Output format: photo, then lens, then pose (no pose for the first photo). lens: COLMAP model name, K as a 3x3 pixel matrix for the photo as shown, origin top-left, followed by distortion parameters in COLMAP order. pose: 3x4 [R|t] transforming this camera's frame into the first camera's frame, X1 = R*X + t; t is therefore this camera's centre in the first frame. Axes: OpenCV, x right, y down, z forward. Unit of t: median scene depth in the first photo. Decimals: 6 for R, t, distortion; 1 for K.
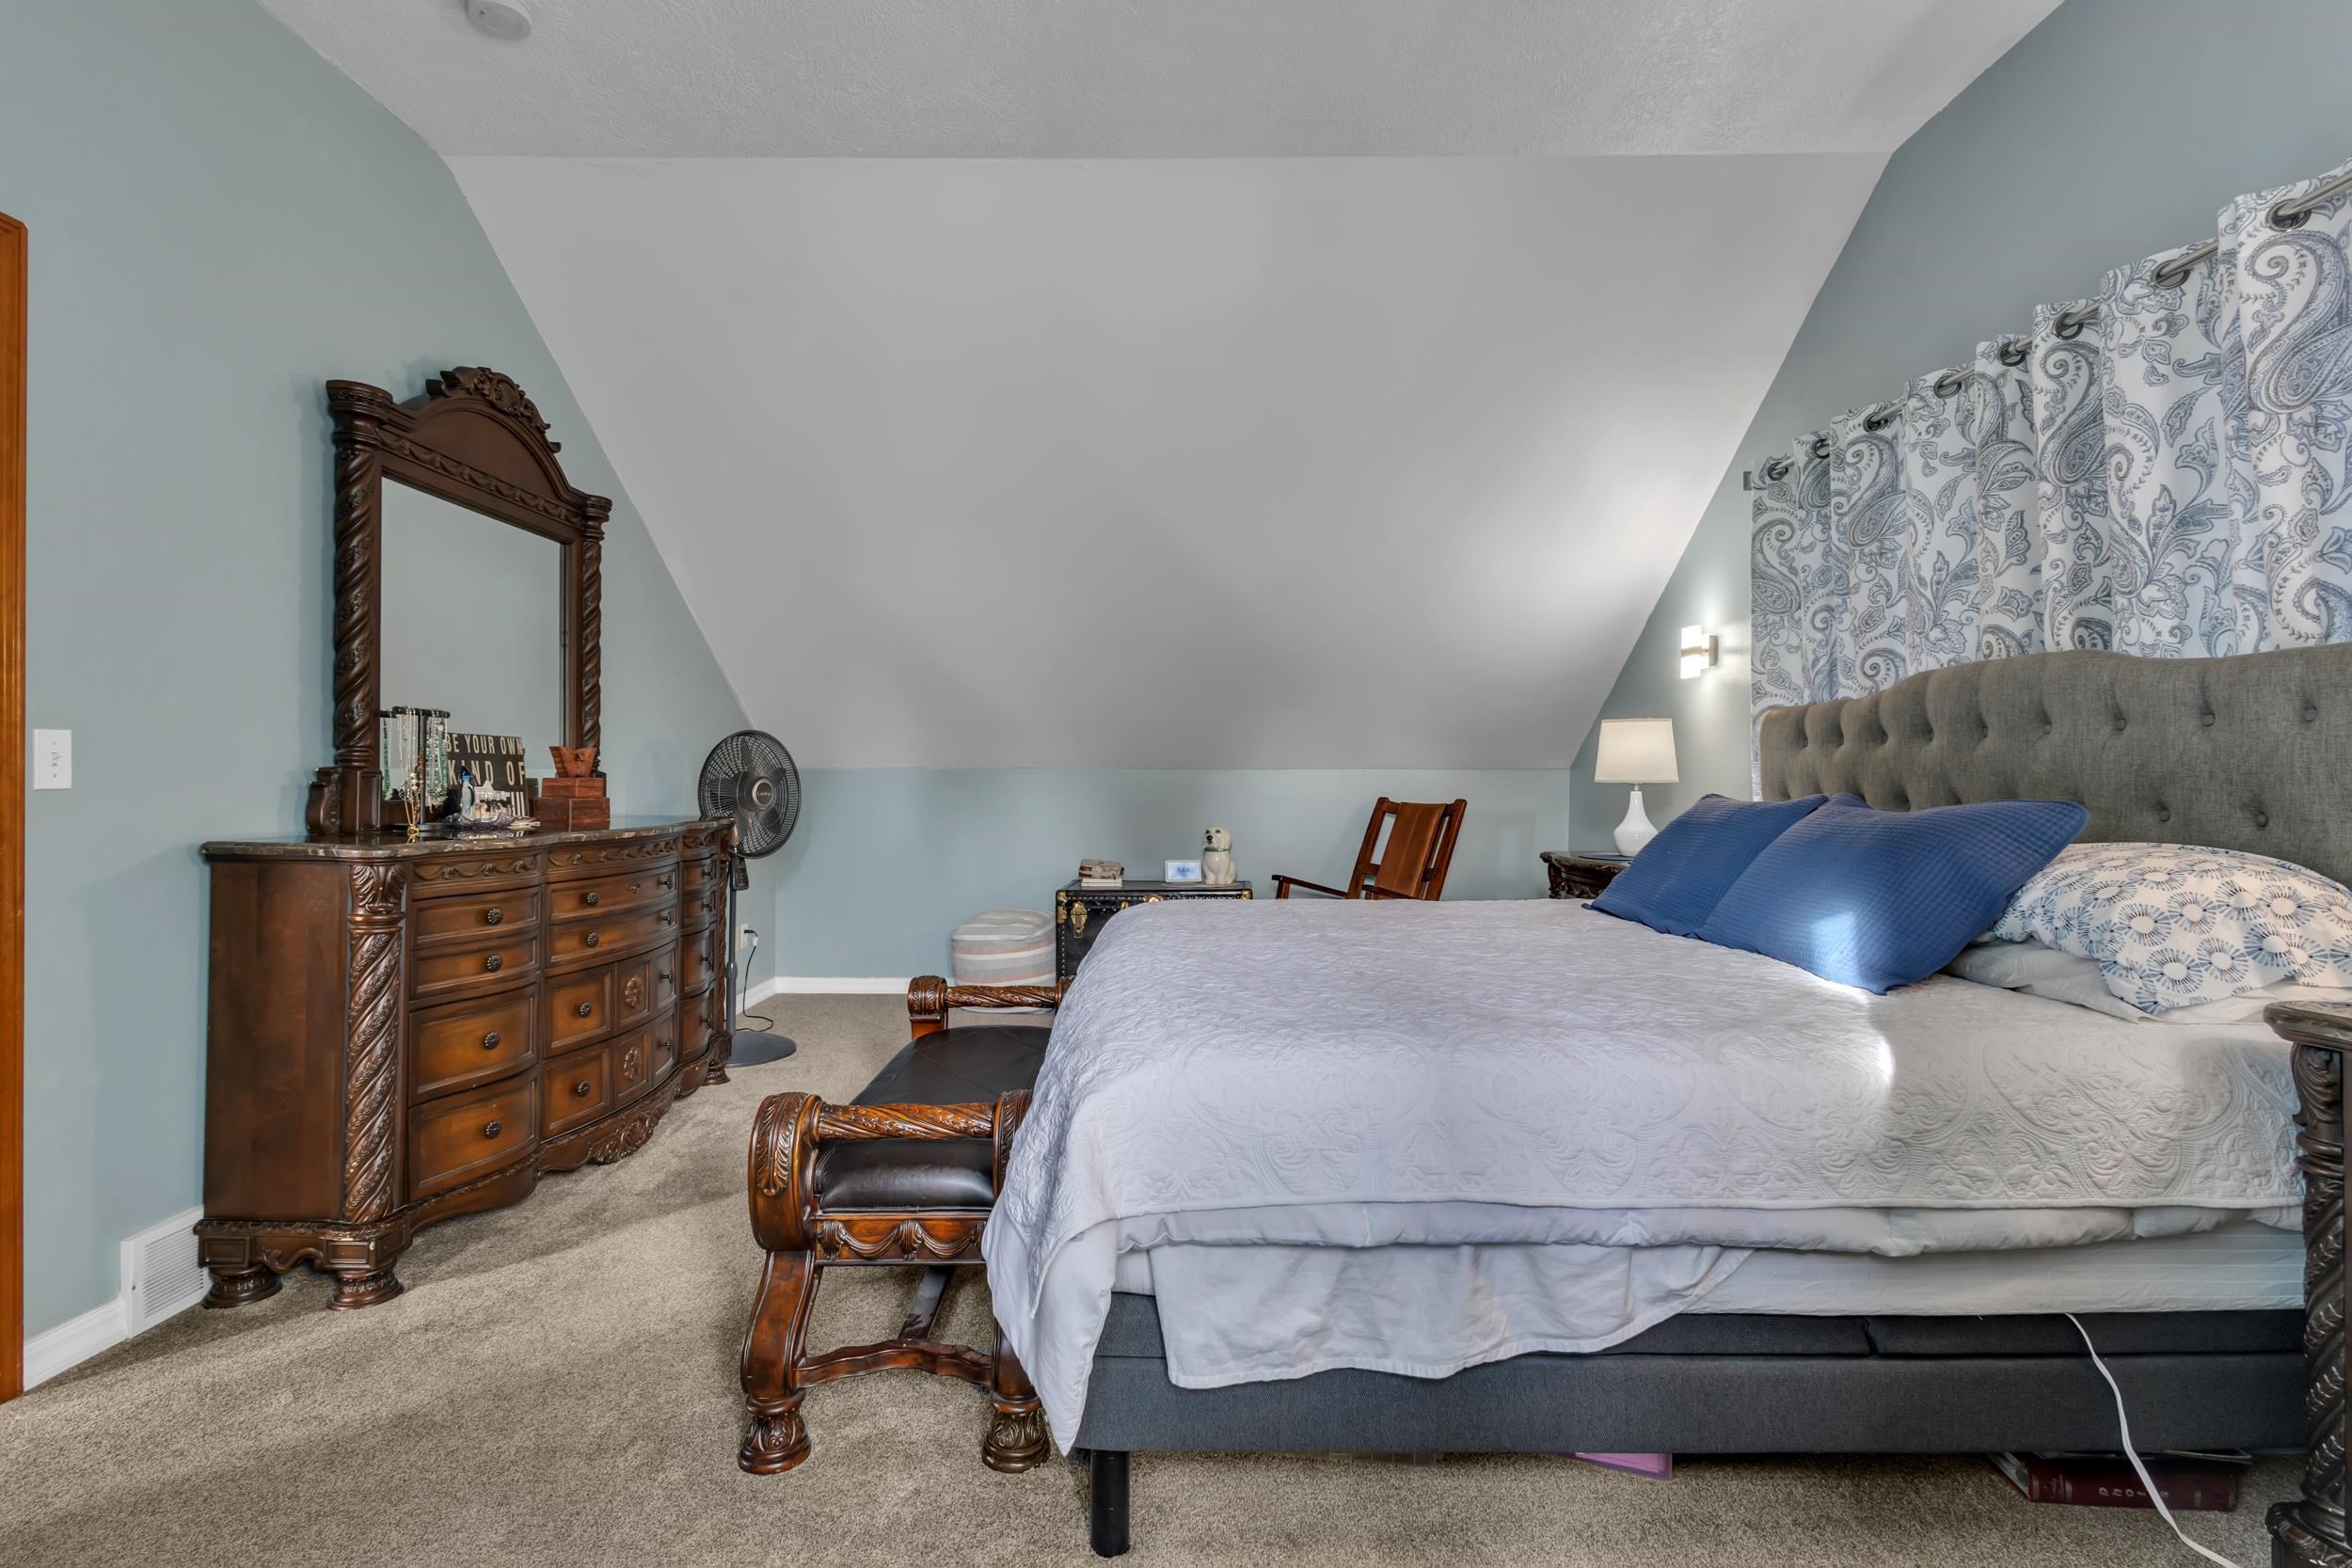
lens RADIAL K [[1101.2, 0, 1182.3], [0, 1101.2, 782.2], [0, 0, 1]] dist [0.017582, -0.006649]
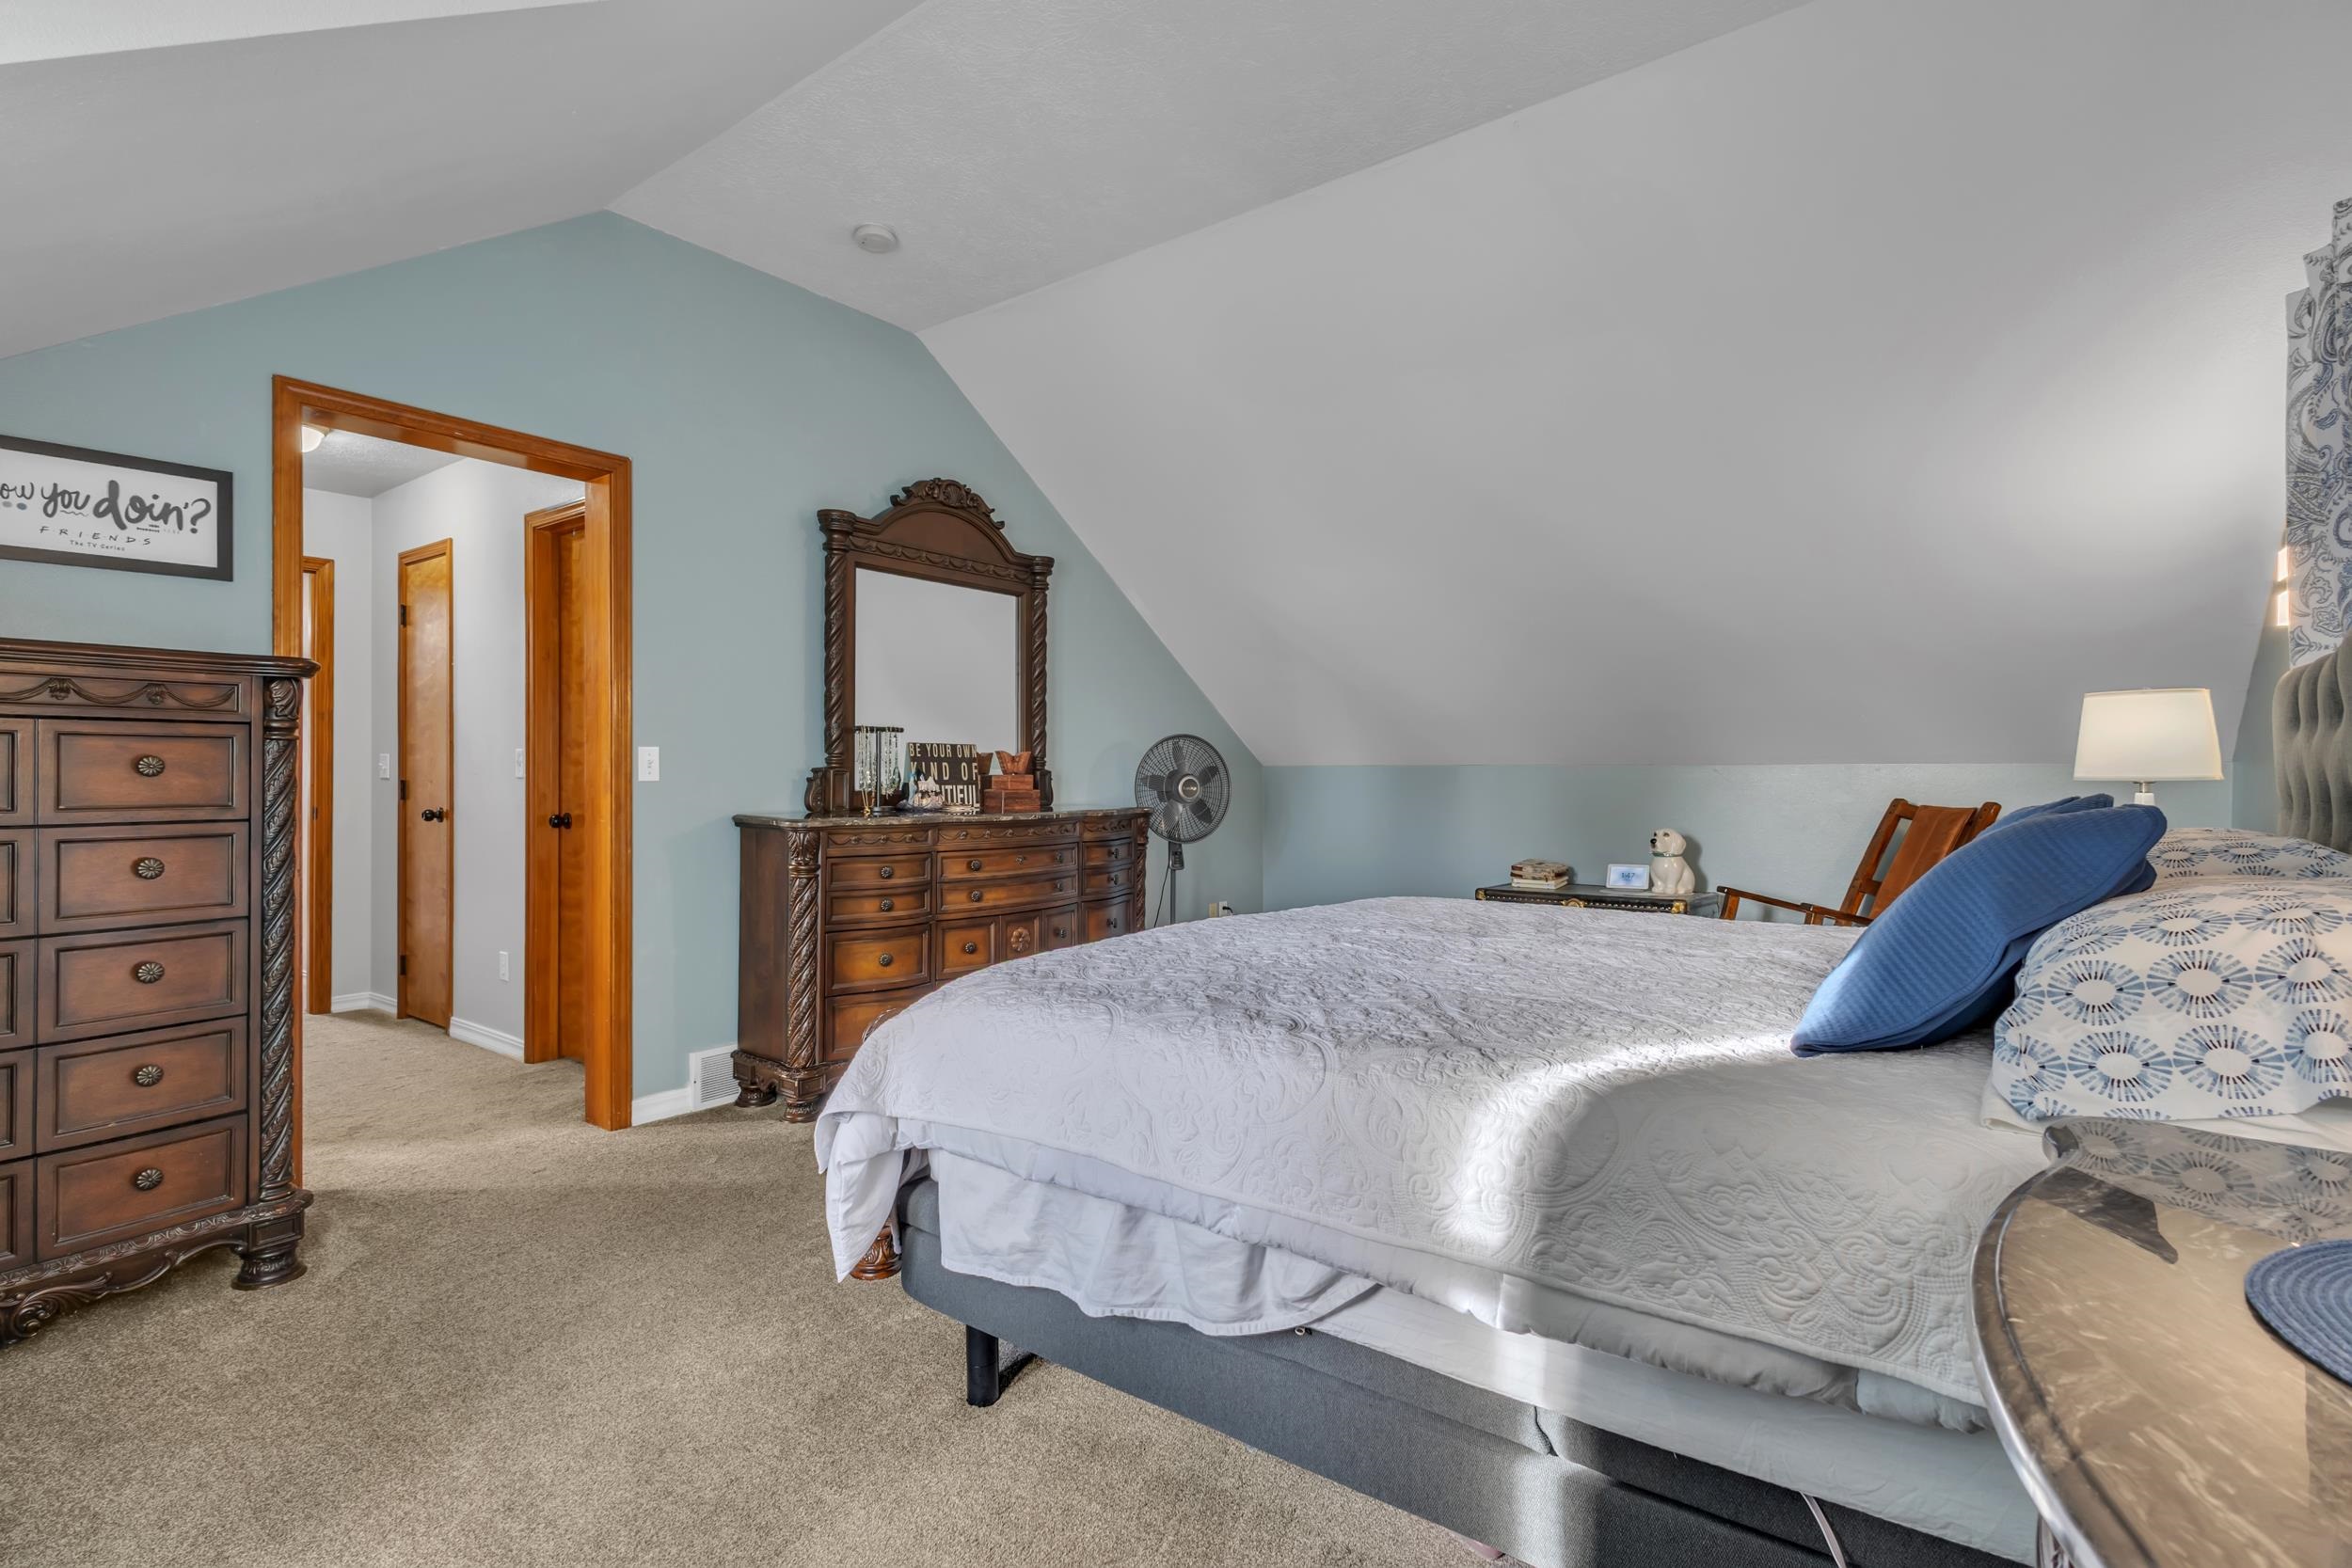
lens RADIAL K [[1101.2, 0, 1182.3], [0, 1101.2, 782.2], [0, 0, 1]] dist [0.017582, -0.006649]
pose [[0.804439, 0.003326, -0.594026, 0.484911], [-0.002201, 0.999994, 0.002618, 0.001378], [0.594031, -0.000799, 0.804442, 0.084918]]
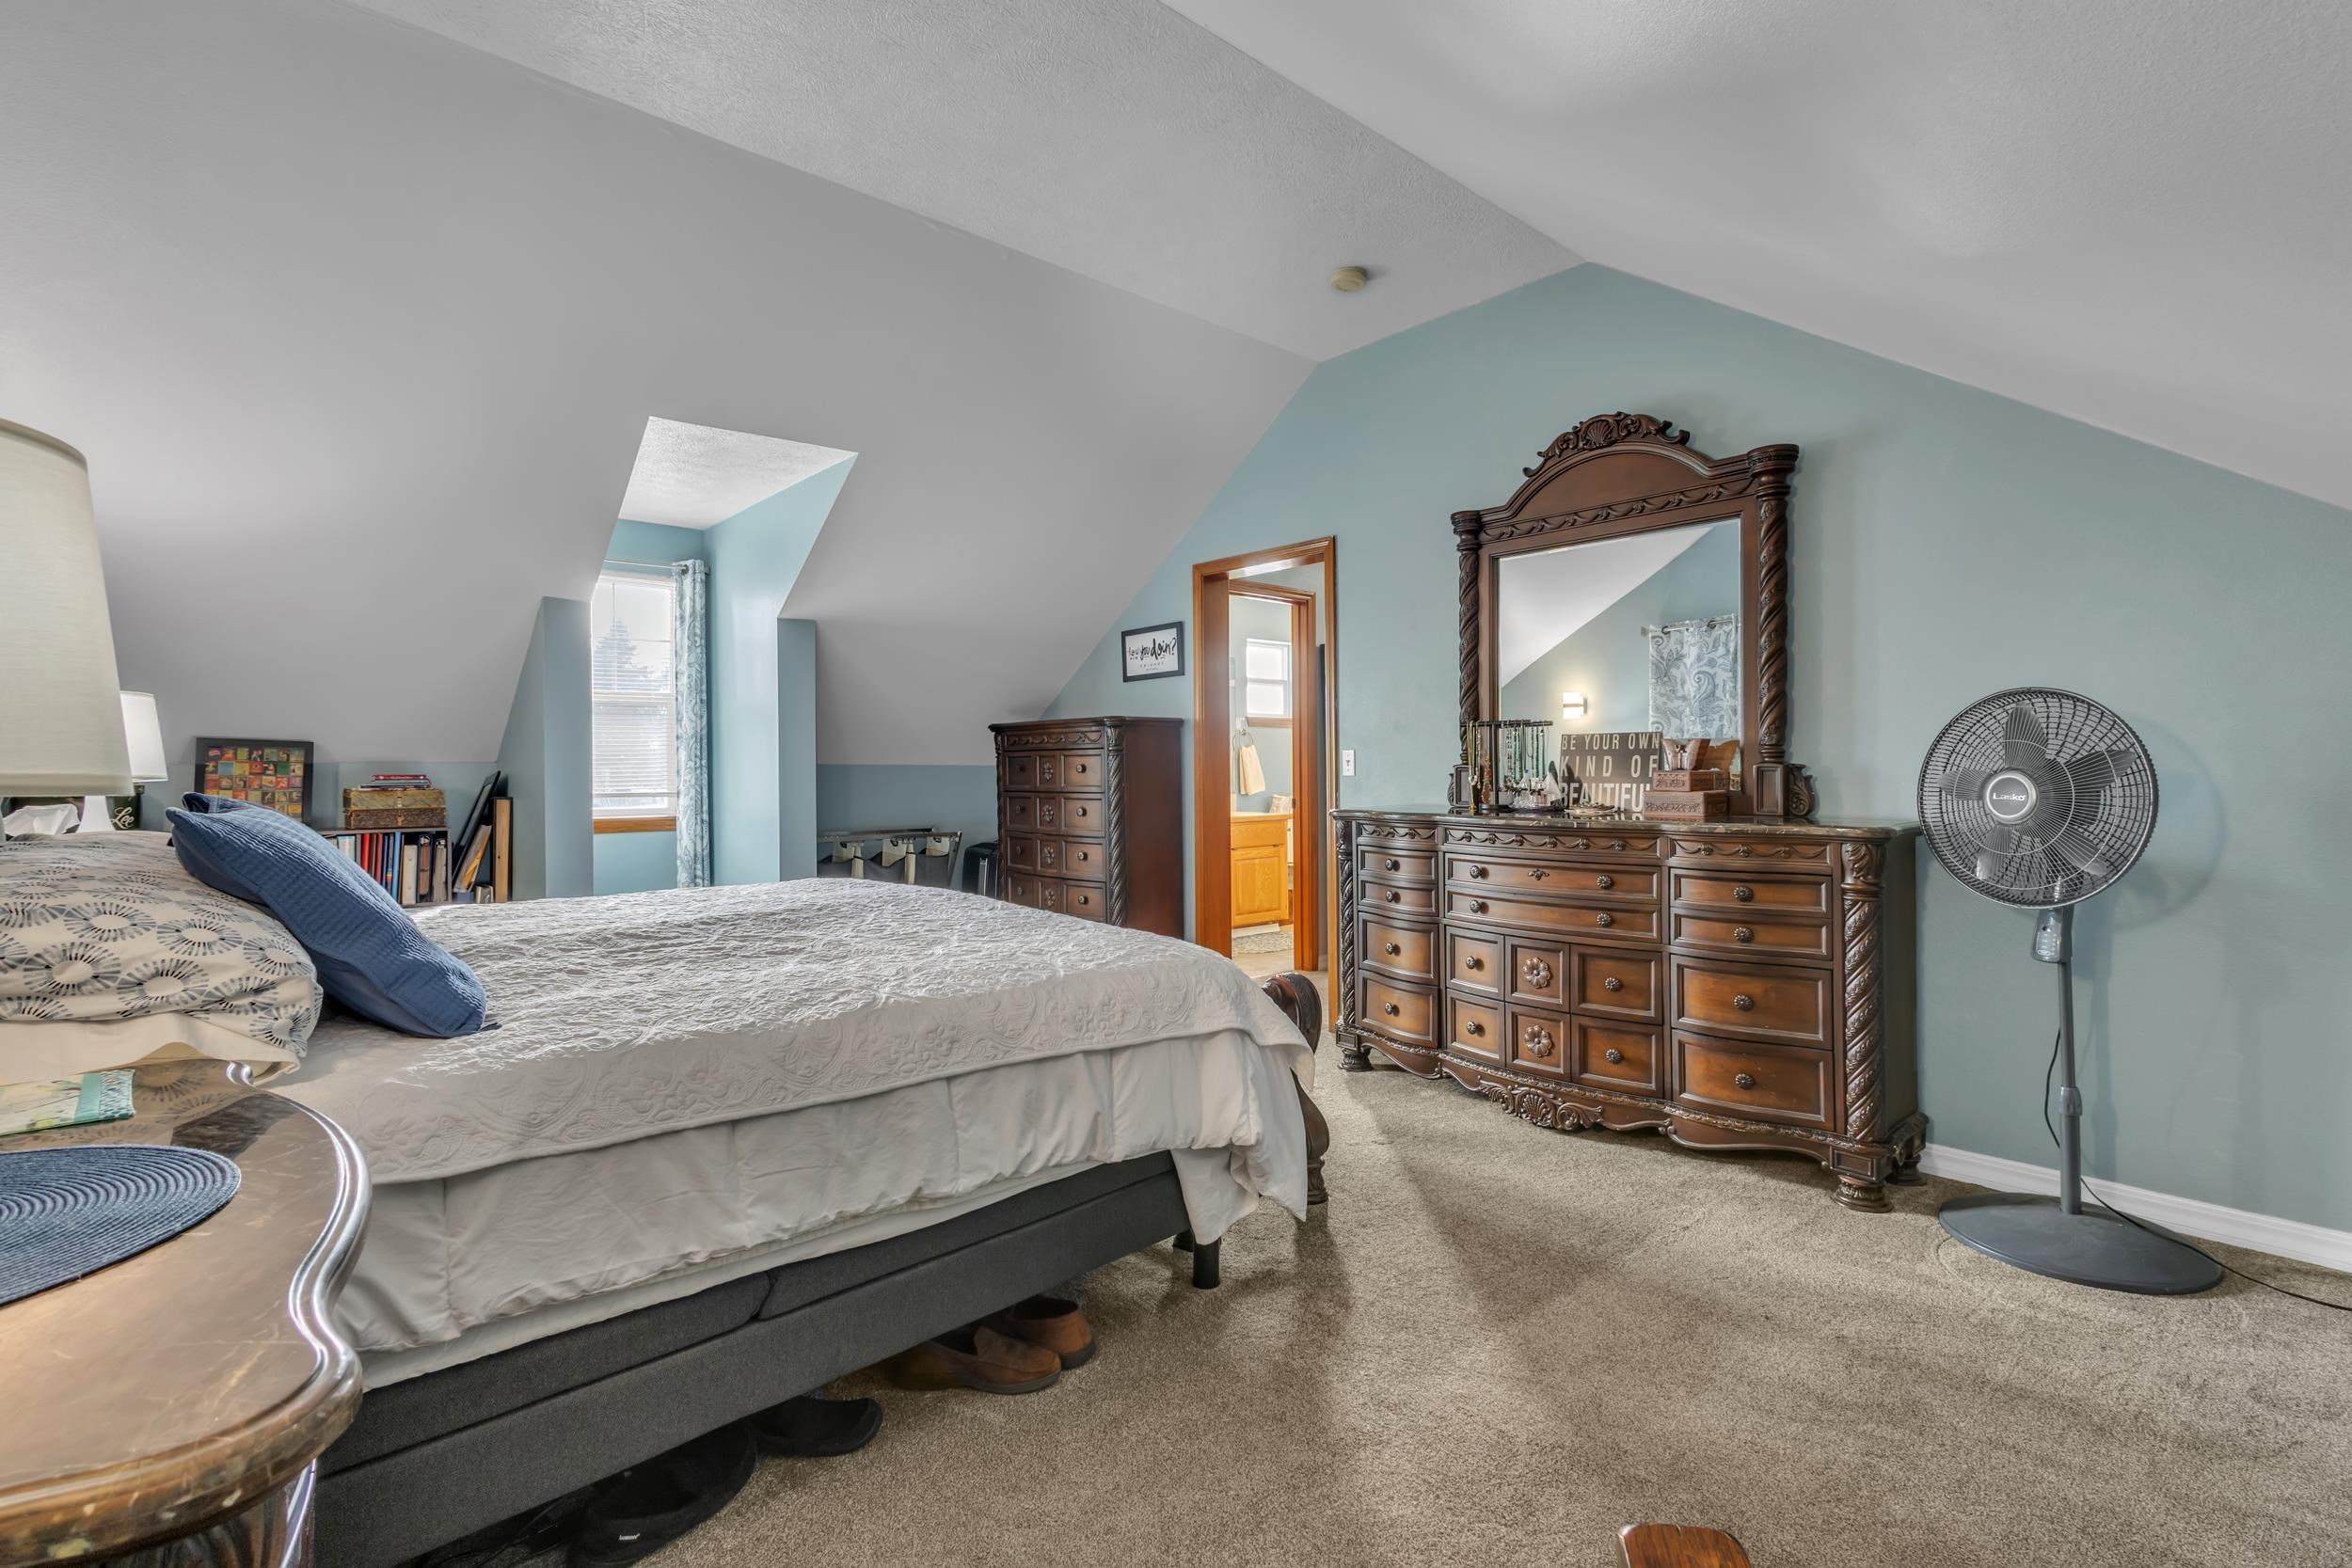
lens RADIAL K [[1101.2, 0, 1182.3], [0, 1101.2, 782.2], [0, 0, 1]] dist [0.017582, -0.006649]
pose [[-0.748551, 0.007168, -0.663039, 0.521005], [-0.001172, 0.999926, 0.012134, -0.005940], [0.663077, 0.009860, -0.748487, 1.787498]]
